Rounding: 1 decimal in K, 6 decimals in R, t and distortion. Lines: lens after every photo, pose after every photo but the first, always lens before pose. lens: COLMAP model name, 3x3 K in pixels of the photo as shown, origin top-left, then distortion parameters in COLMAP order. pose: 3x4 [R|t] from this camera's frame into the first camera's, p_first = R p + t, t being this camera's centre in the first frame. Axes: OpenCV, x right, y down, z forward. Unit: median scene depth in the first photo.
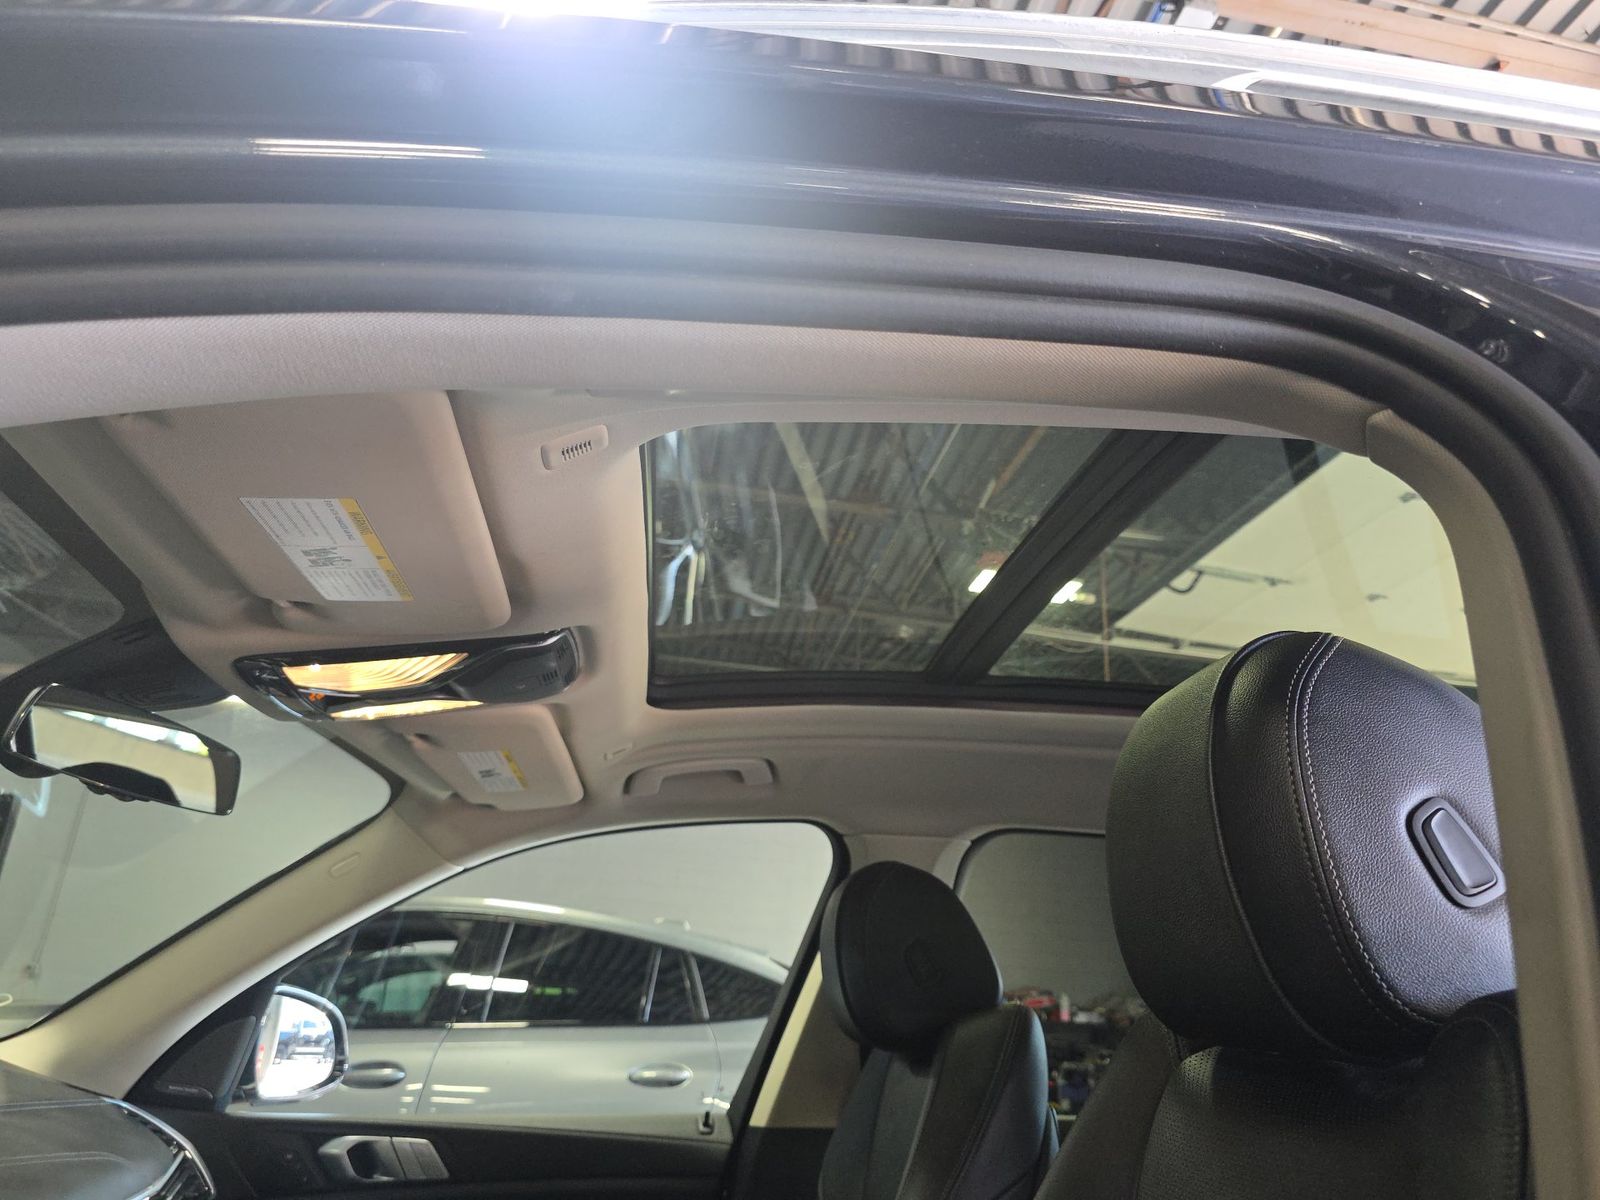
lens RADIAL K [[1091.4, 0, 805.7], [0, 1091.4, 616.3], [0, 0, 1]] dist [0.071575, -0.049346]
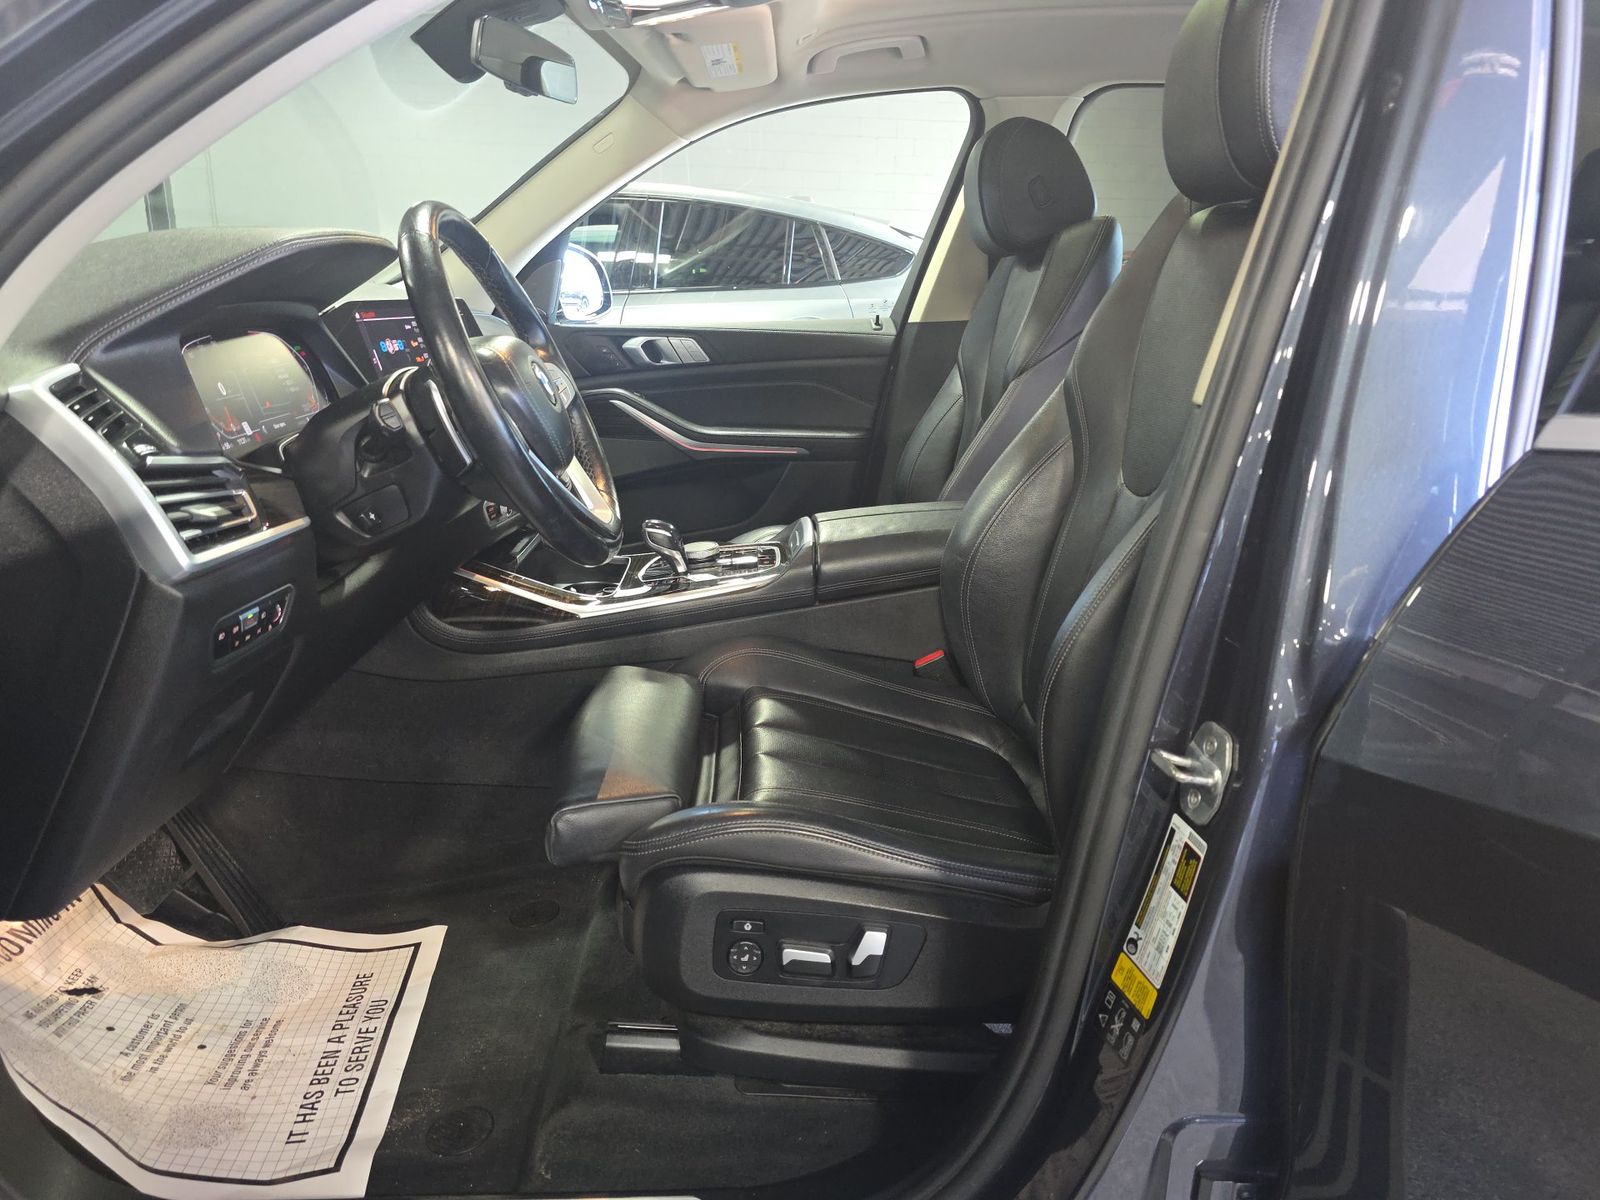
lens RADIAL K [[1091.4, 0, 805.7], [0, 1091.4, 616.3], [0, 0, 1]] dist [0.071575, -0.049346]
pose [[0.995597, -0.012399, -0.092910, -0.056461], [0.064518, 0.809689, 0.583302, -0.075754], [0.067996, -0.586729, 0.806924, -0.398841]]
